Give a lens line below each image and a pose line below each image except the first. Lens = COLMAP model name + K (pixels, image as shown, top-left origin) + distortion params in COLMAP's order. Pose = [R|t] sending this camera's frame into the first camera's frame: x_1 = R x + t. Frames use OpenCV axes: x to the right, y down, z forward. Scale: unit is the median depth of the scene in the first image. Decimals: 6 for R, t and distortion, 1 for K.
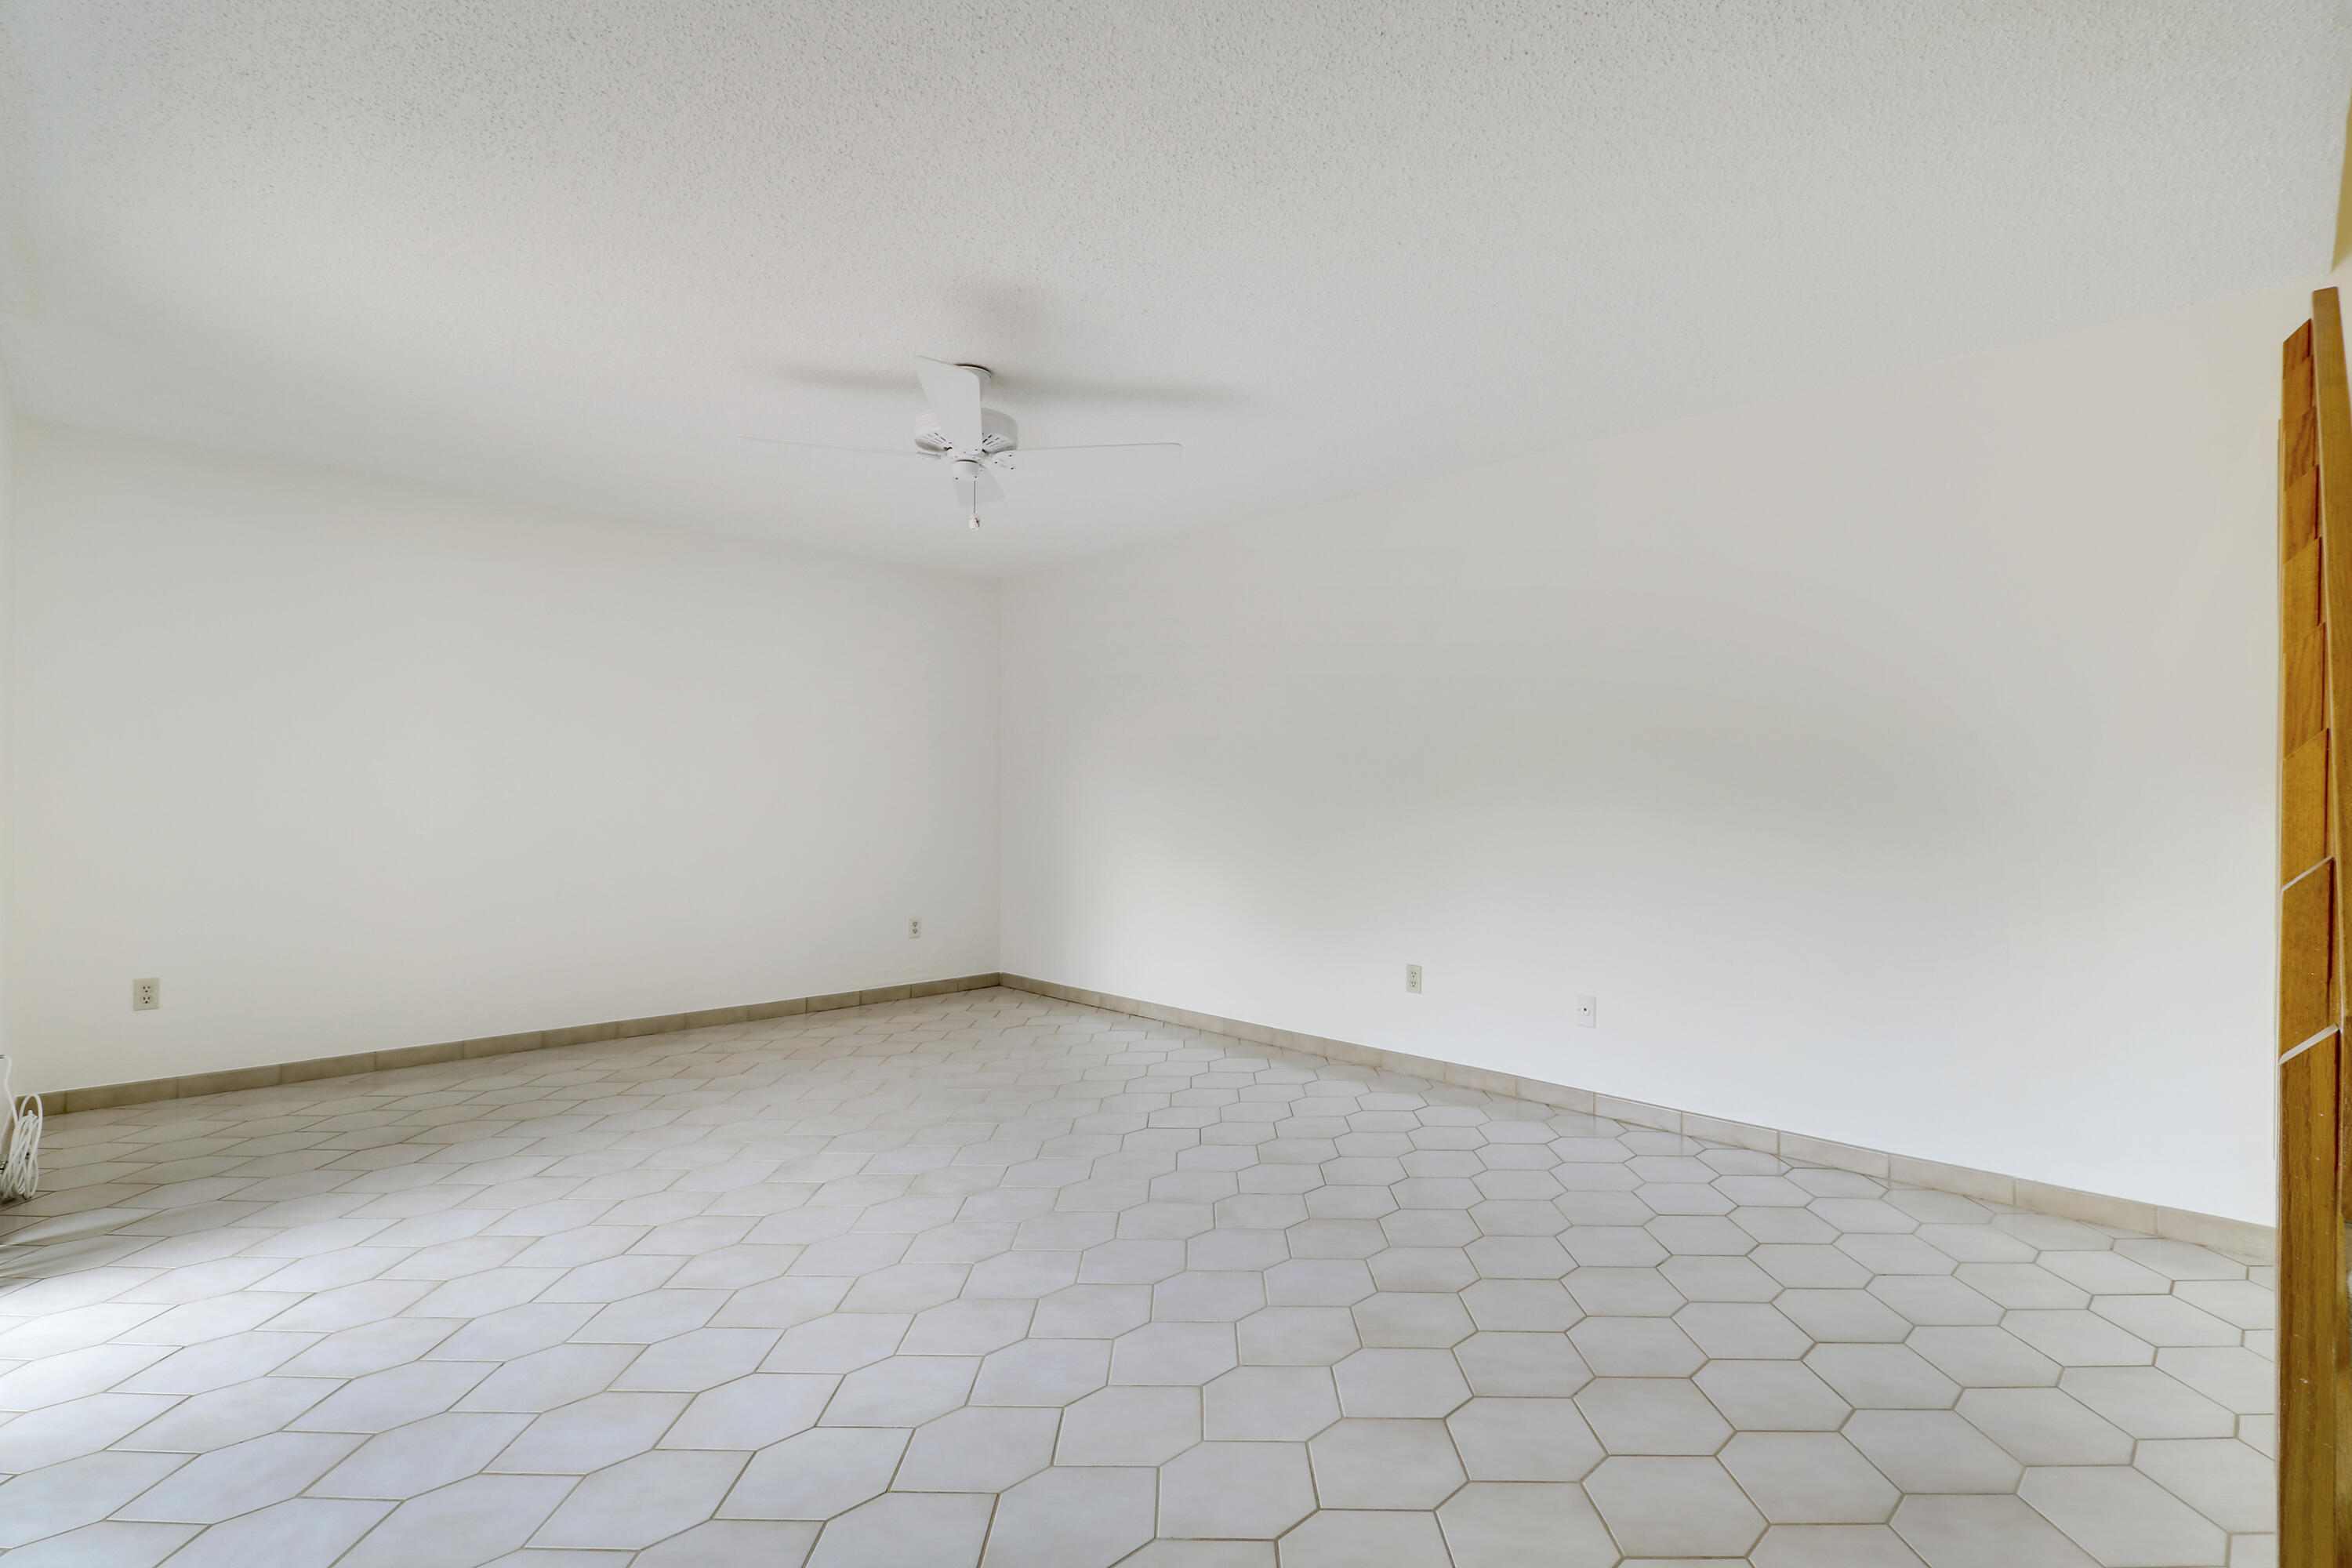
lens RADIAL K [[1155.3, 0, 1176.0], [0, 1155.3, 784.0], [0, 0, 1]] dist [-0.034977, -0.000651]
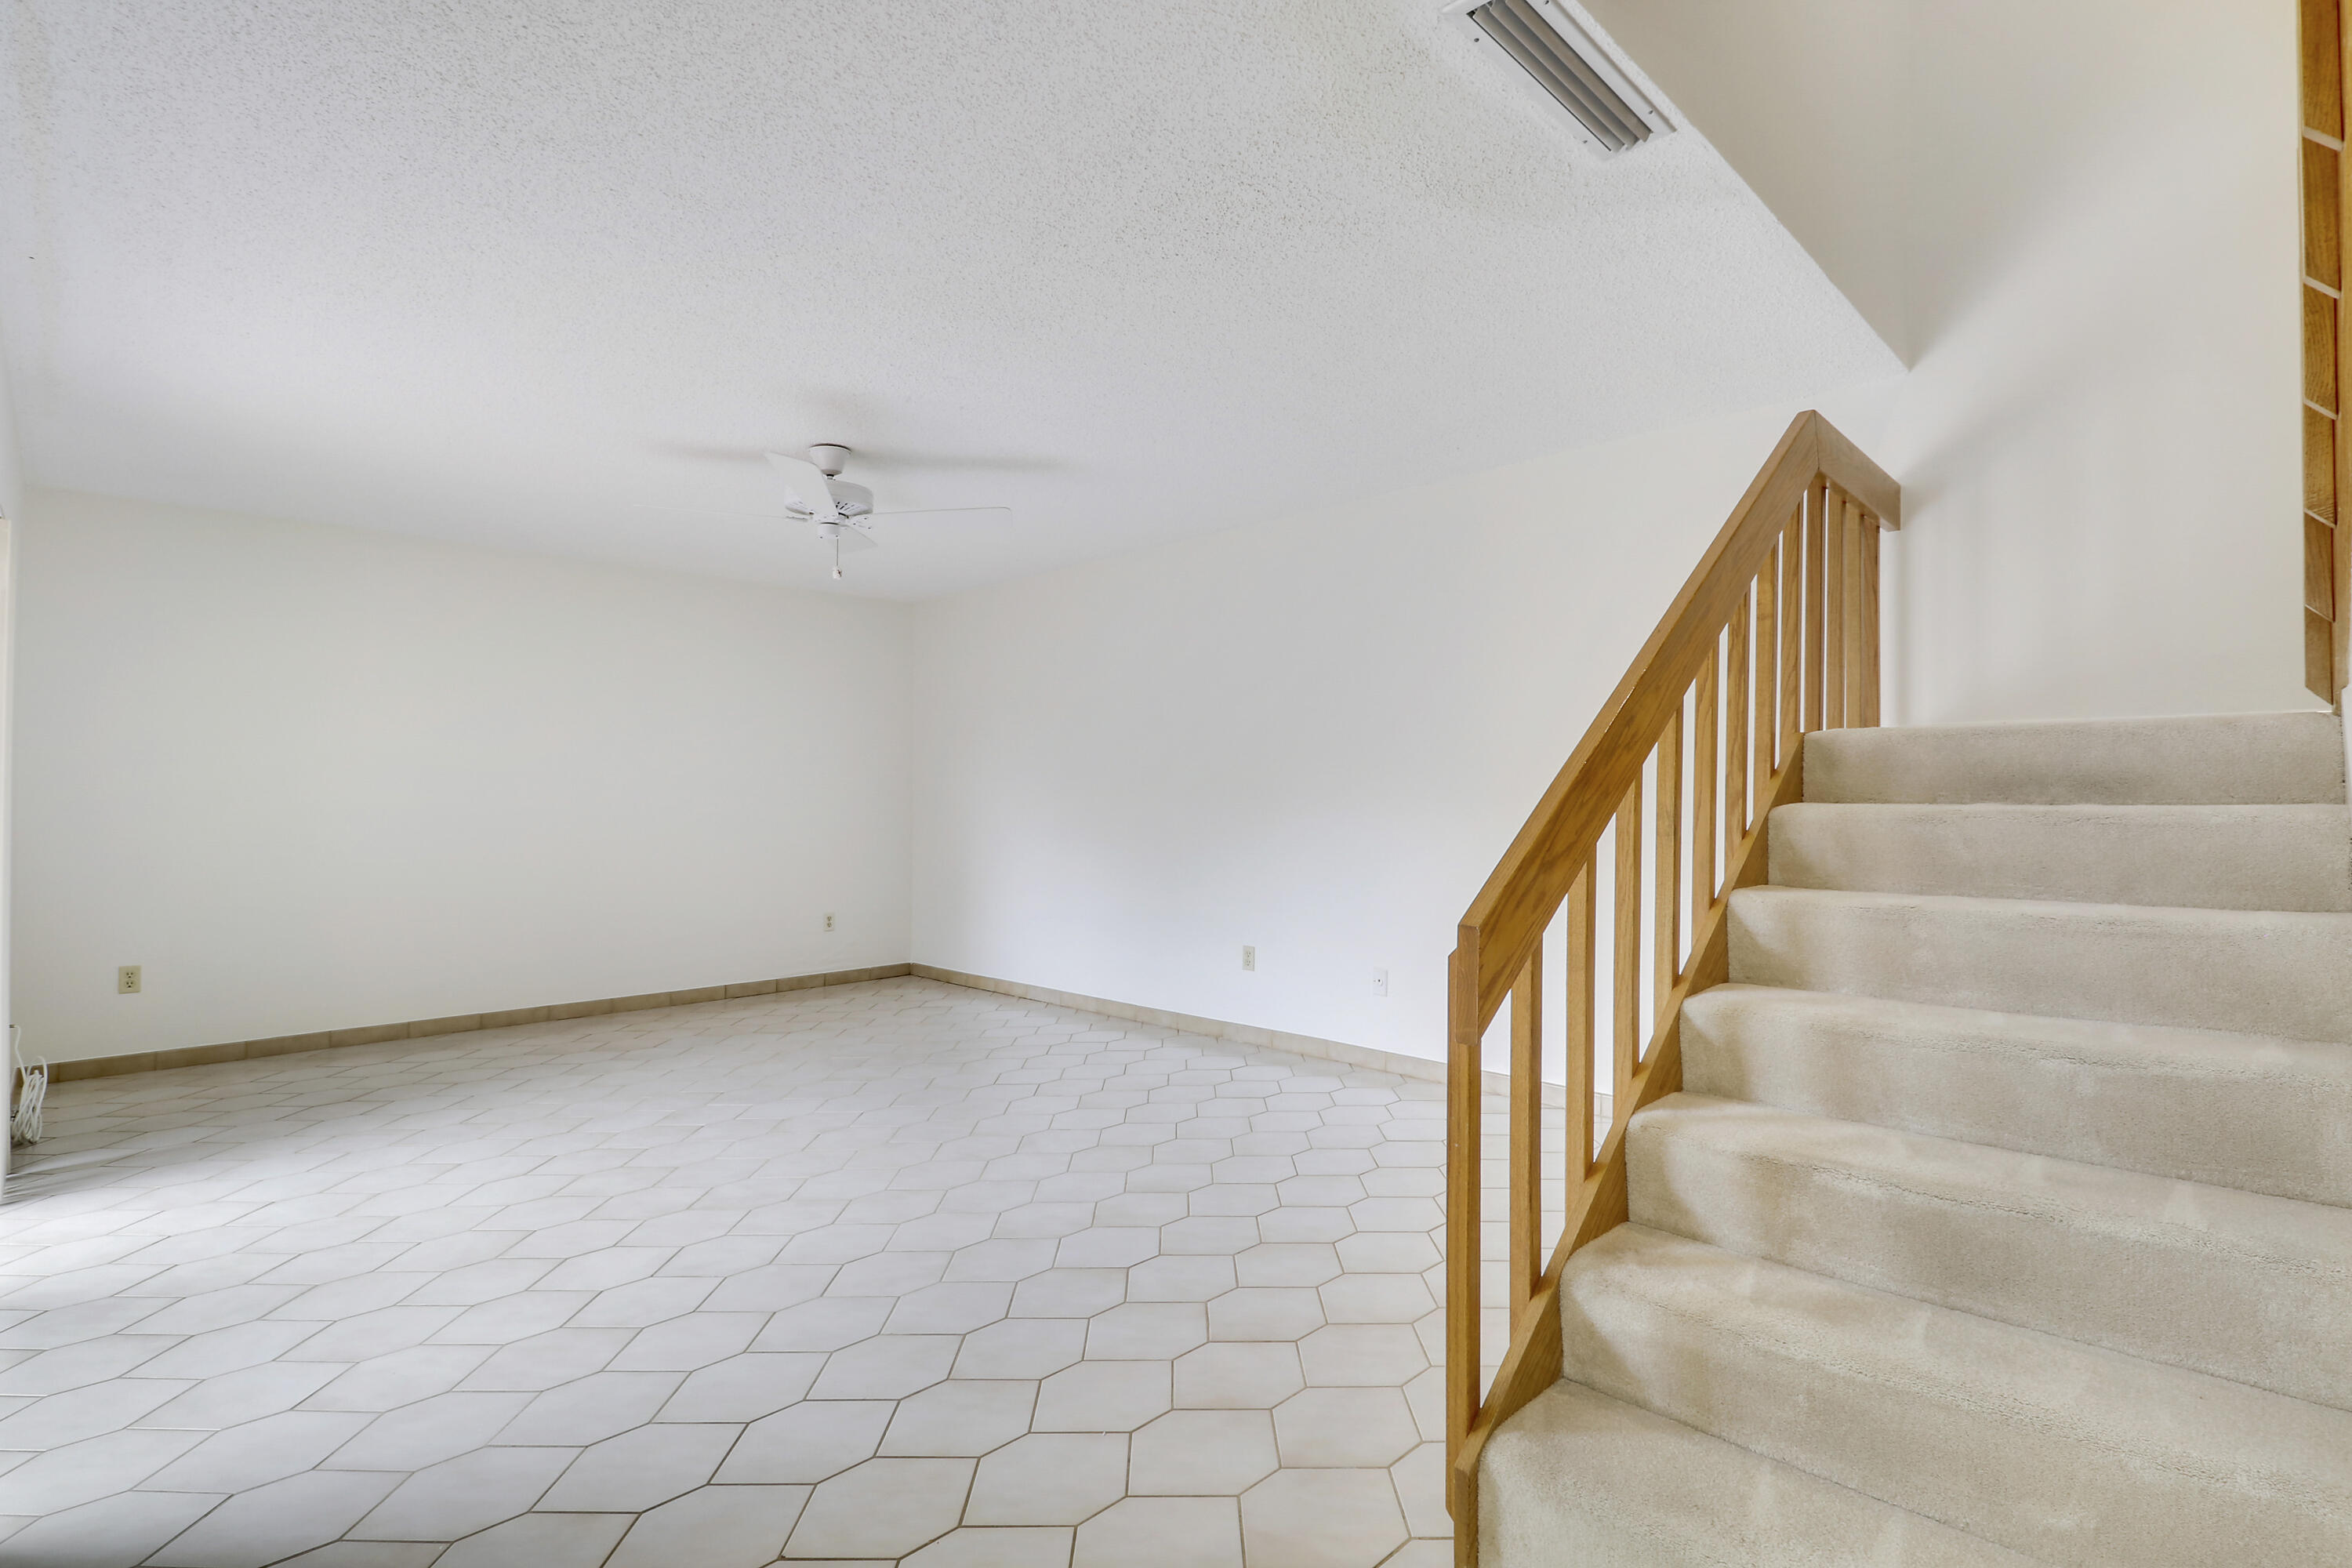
lens RADIAL K [[1140.1, 0, 1176.0], [0, 1140.1, 784.0], [0, 0, 1]] dist [-0.031262, 0.000249]
pose [[0.999618, -0.009823, 0.025833, 0.129751], [0.009897, 0.999947, -0.002730, -0.003800], [-0.025804, 0.002985, 0.999663, -0.164282]]
